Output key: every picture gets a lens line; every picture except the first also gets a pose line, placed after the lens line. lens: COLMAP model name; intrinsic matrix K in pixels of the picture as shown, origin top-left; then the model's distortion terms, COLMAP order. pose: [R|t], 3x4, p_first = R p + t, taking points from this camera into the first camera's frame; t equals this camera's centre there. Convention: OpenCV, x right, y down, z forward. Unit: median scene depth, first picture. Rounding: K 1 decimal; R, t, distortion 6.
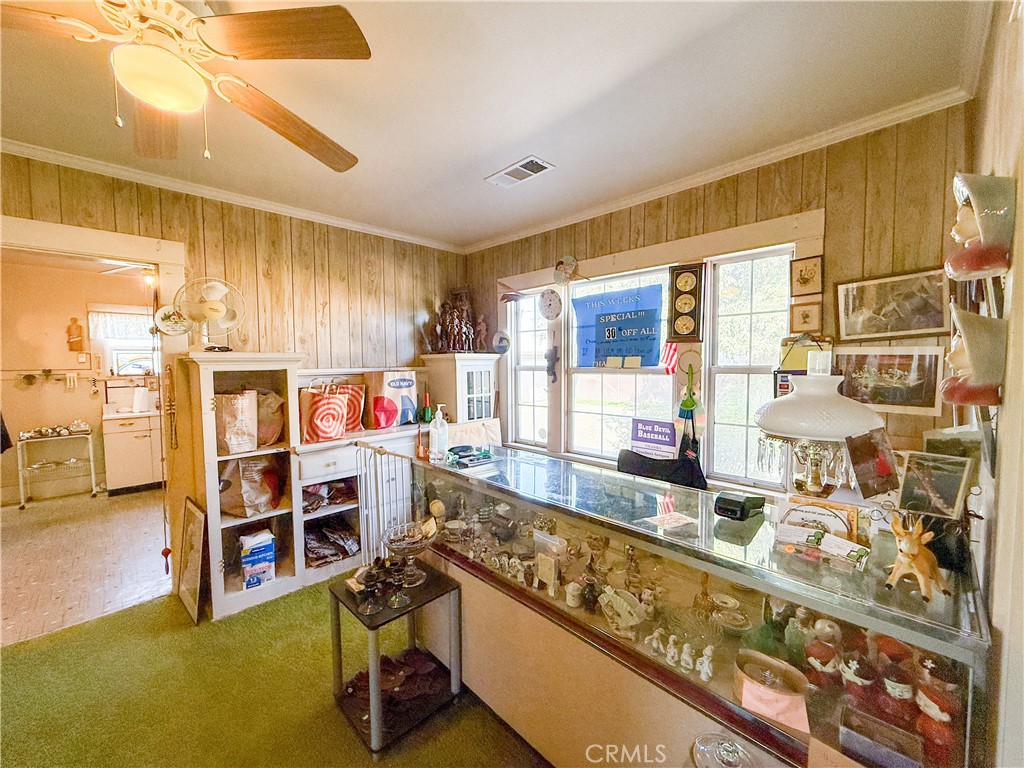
lens RADIAL K [[405.8, 0, 512.0], [0, 405.8, 384.0], [0, 0, 1]] dist [0.001339, 0.000246]
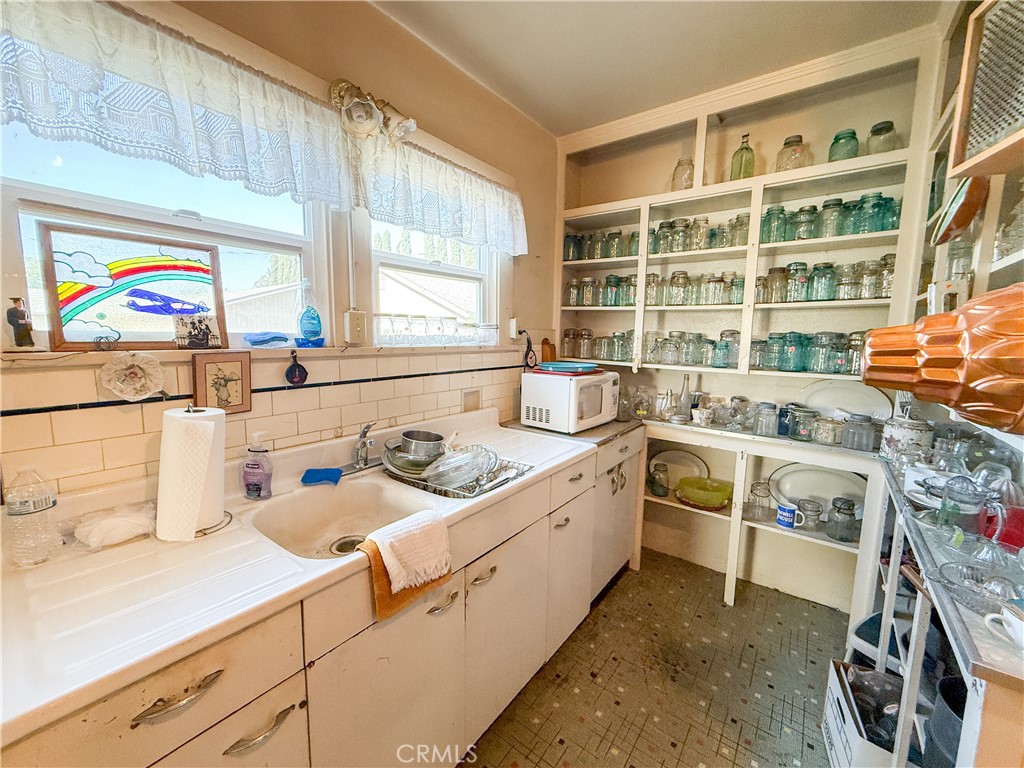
lens RADIAL K [[413.4, 0, 515.8], [0, 413.4, 383.7], [0, 0, 1]] dist [-0.001523, -0.000167]
pose [[0.988614, 0.008739, 0.150220, -1.033787], [-0.017942, 0.998036, 0.060015, -0.024077], [-0.149400, -0.062027, 0.986829, 1.022842]]
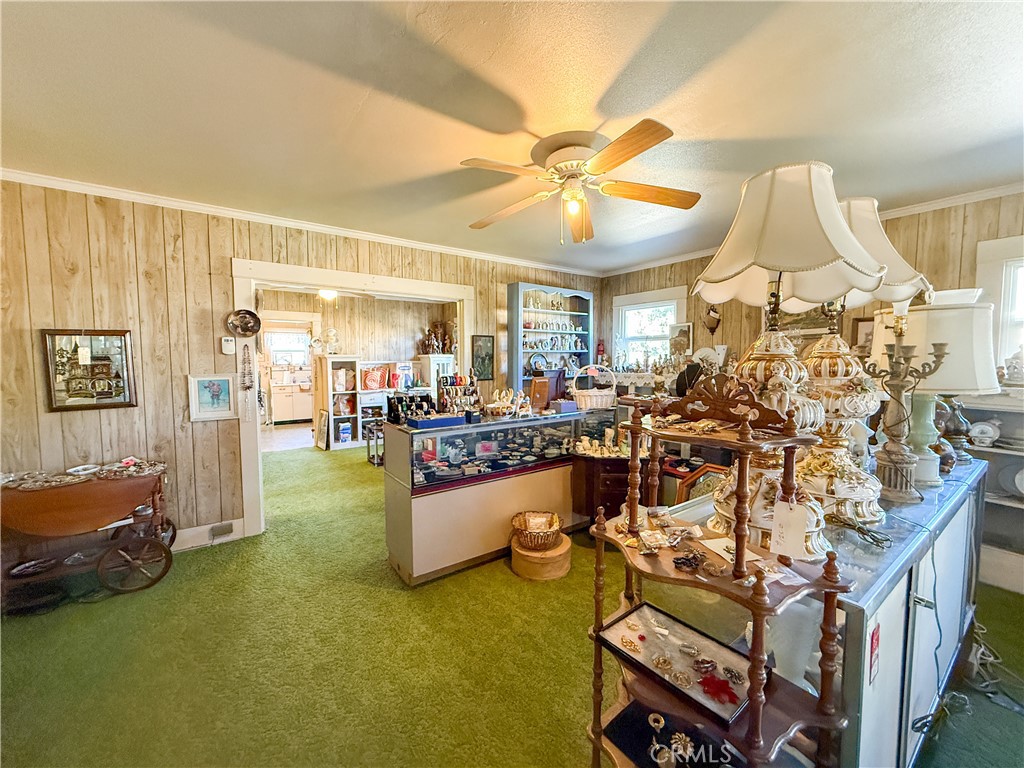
lens RADIAL K [[413.4, 0, 515.8], [0, 413.4, 383.7], [0, 0, 1]] dist [-0.001523, -0.000167]
pose [[0.988876, 0.013775, -0.148106, 0.587533], [-0.013146, 0.999900, 0.005227, 0.056896], [0.148163, -0.003222, 0.988958, -1.013162]]
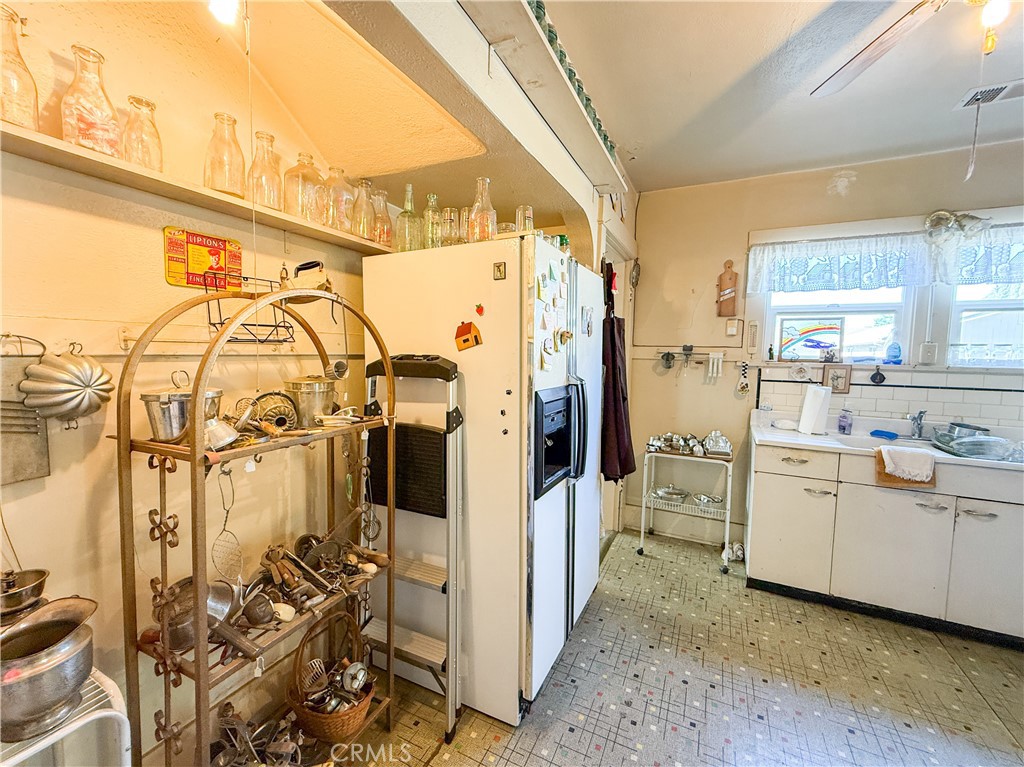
lens RADIAL K [[413.4, 0, 515.8], [0, 413.4, 383.2], [0, 0, 1]] dist [-0.001523, -0.000167]
pose [[0.329941, 0.088452, -0.939848, -0.736282], [-0.078046, 0.994748, 0.066220, 0.001546], [0.940770, 0.051503, 0.335112, 0.632921]]
